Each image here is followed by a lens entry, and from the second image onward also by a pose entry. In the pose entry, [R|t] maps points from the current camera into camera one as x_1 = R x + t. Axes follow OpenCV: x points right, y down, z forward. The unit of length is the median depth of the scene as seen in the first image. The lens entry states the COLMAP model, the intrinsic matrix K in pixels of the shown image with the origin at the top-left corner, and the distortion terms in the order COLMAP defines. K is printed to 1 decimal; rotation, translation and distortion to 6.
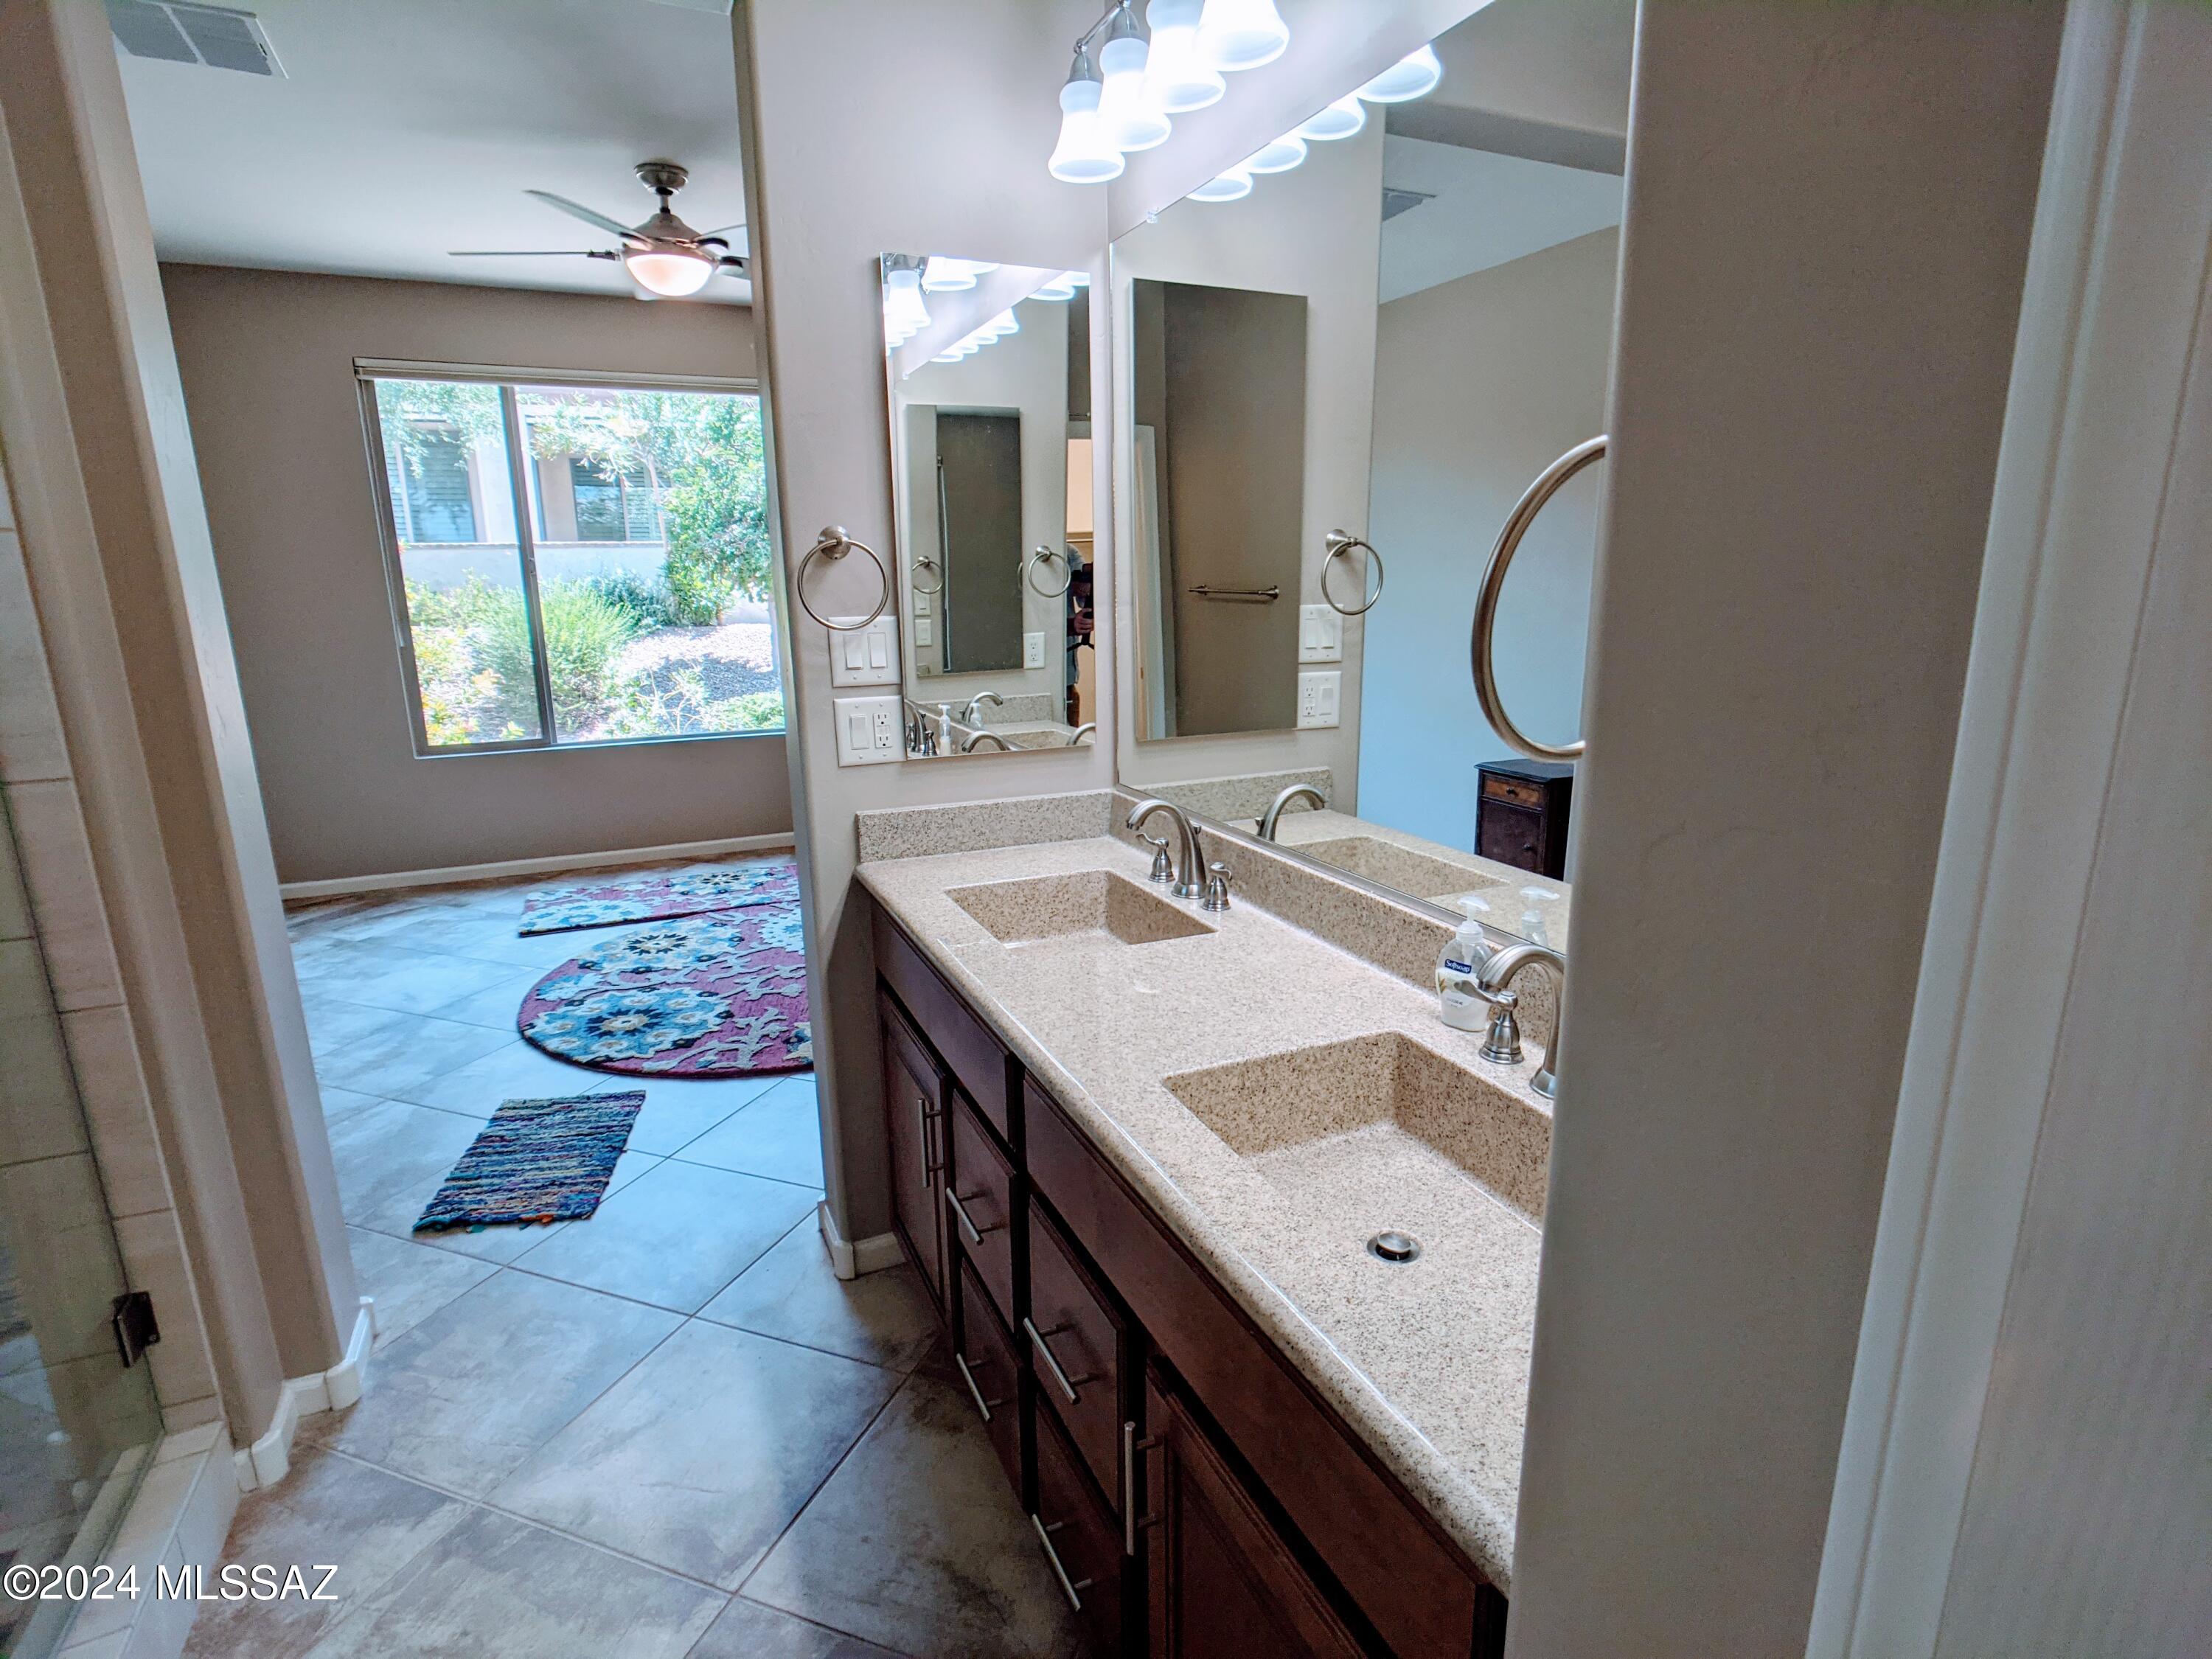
lens RADIAL K [[1134.0, 0, 1125.4], [0, 1134.0, 839.6], [0, 0, 1]] dist [-0.024735, 0.010217]
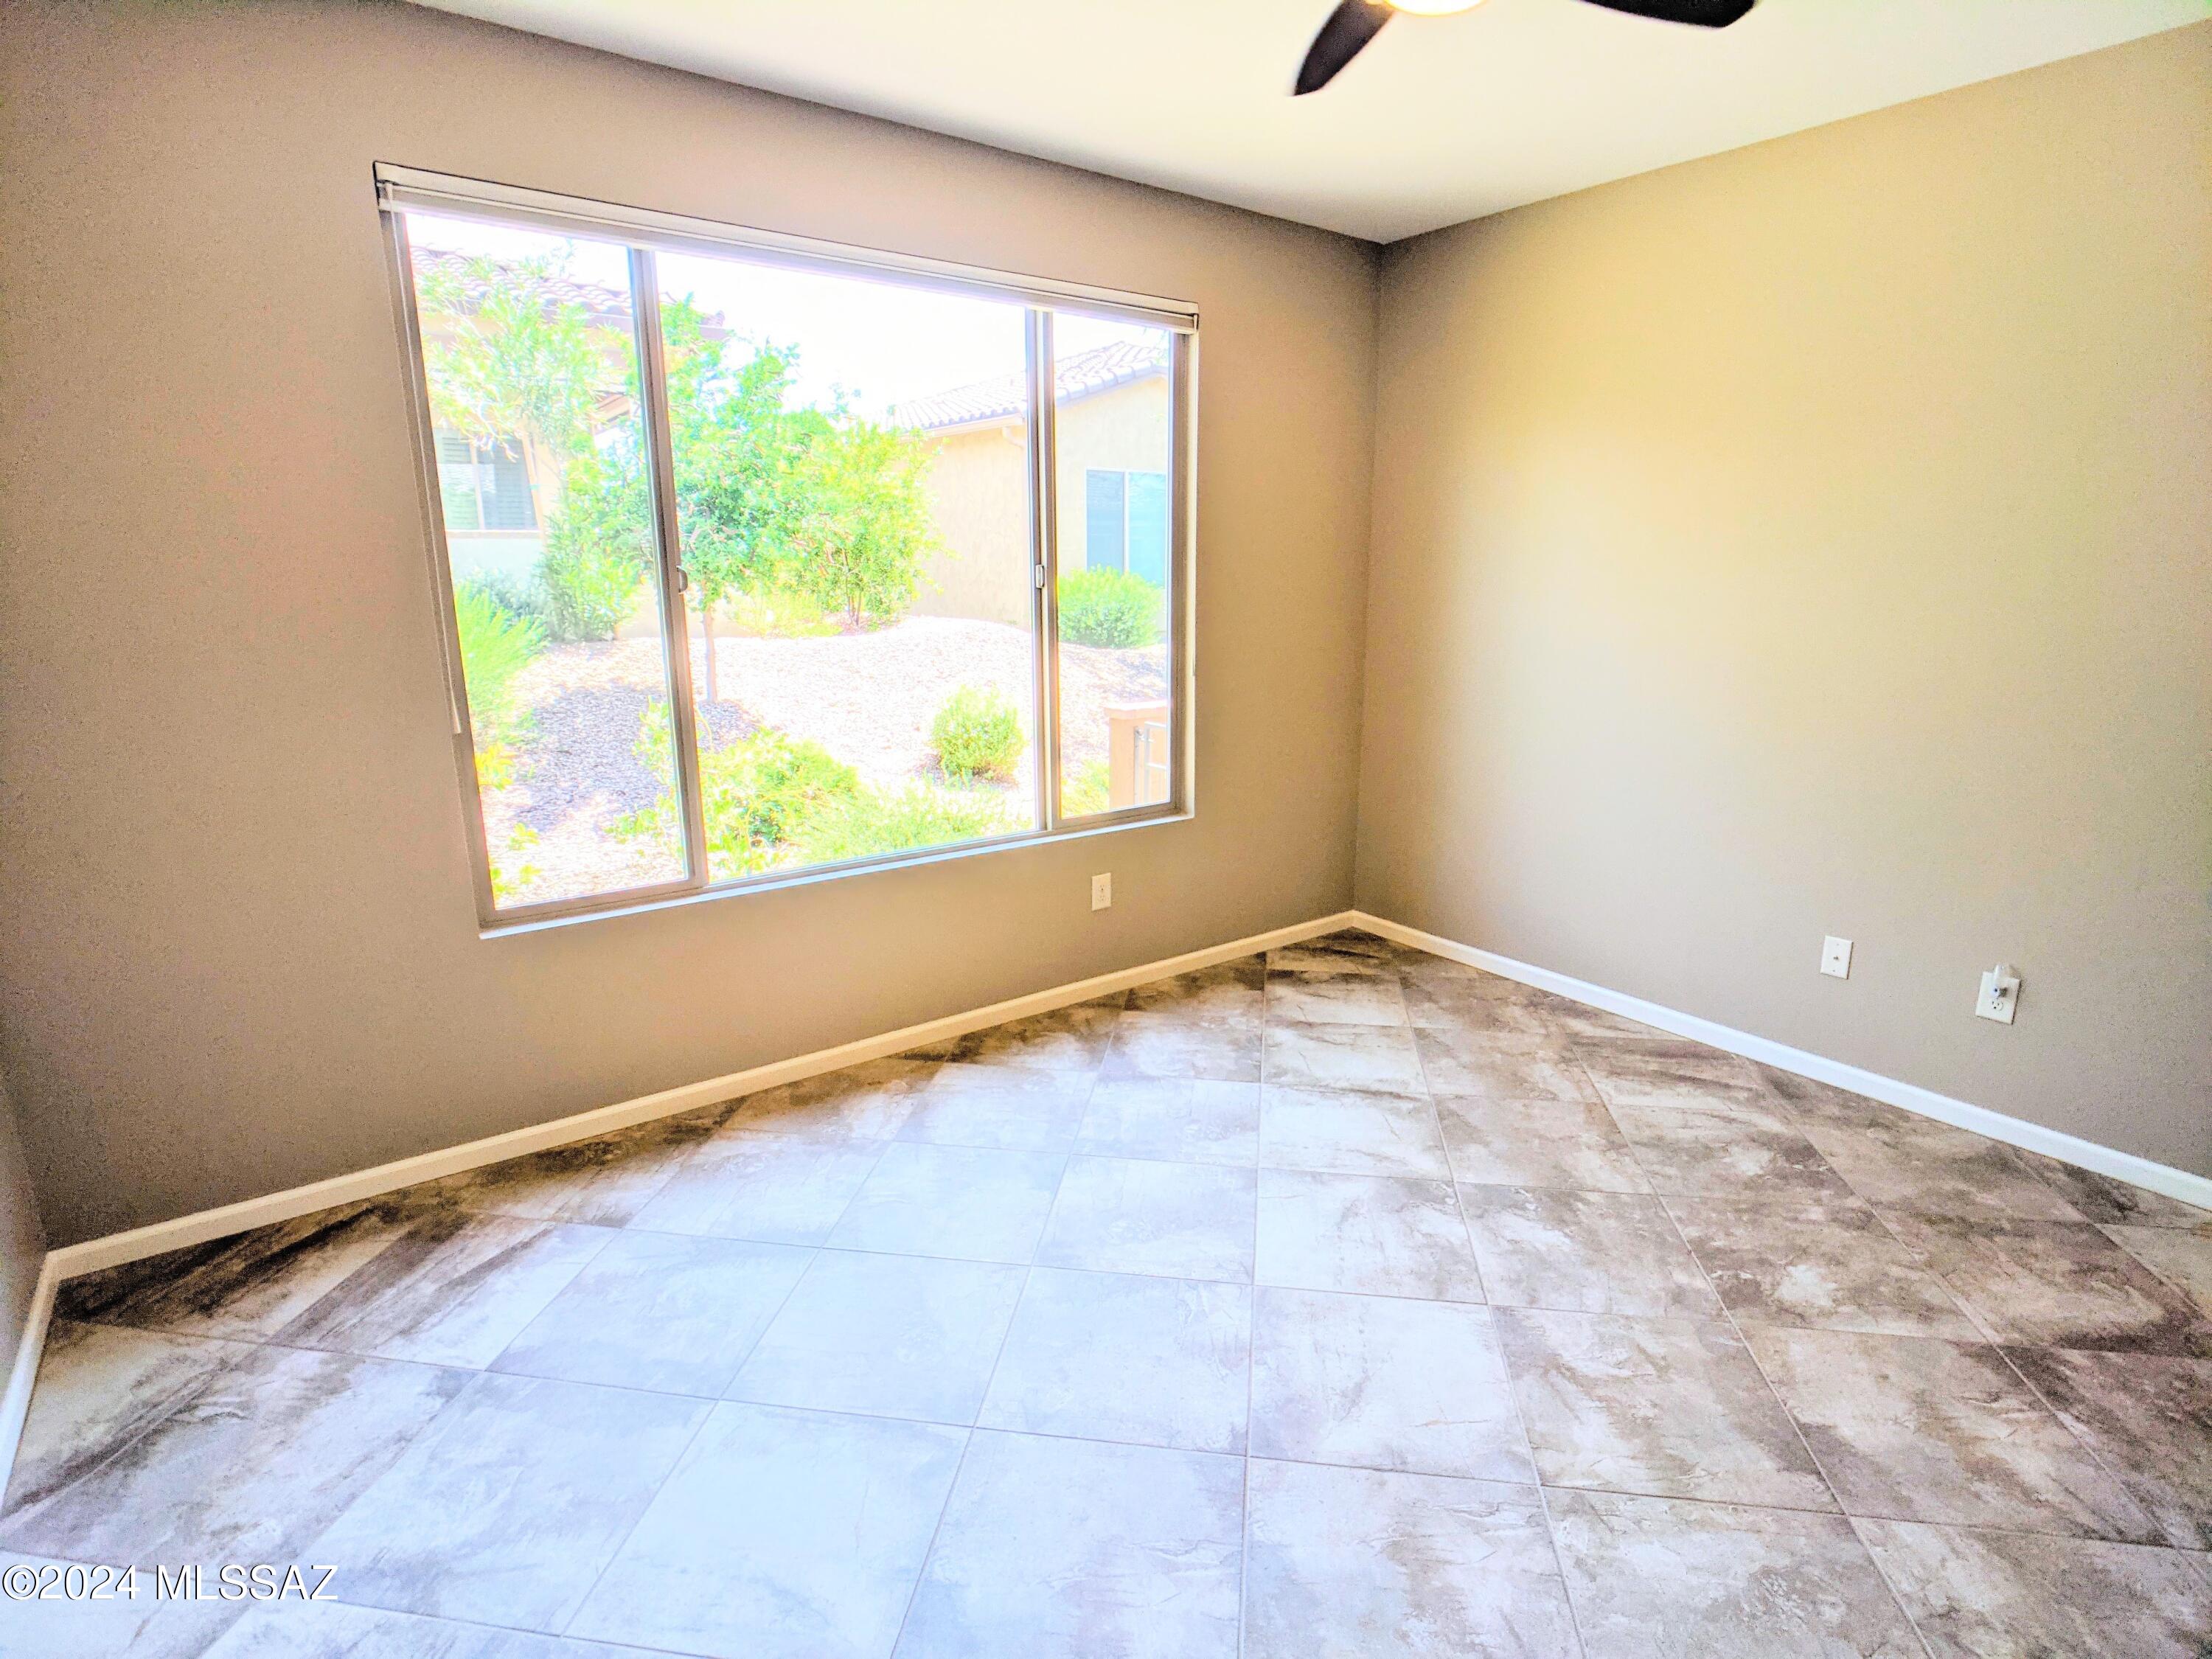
lens RADIAL K [[1134.0, 0, 1092.9], [0, 1134.0, 816.6], [0, 0, 1]] dist [-0.024735, 0.010217]
pose [[0.978791, -0.046514, 0.199509, -0.455830], [0.048555, 0.998806, -0.005344, -0.113480], [-0.199022, 0.014918, 0.979881, 0.422967]]
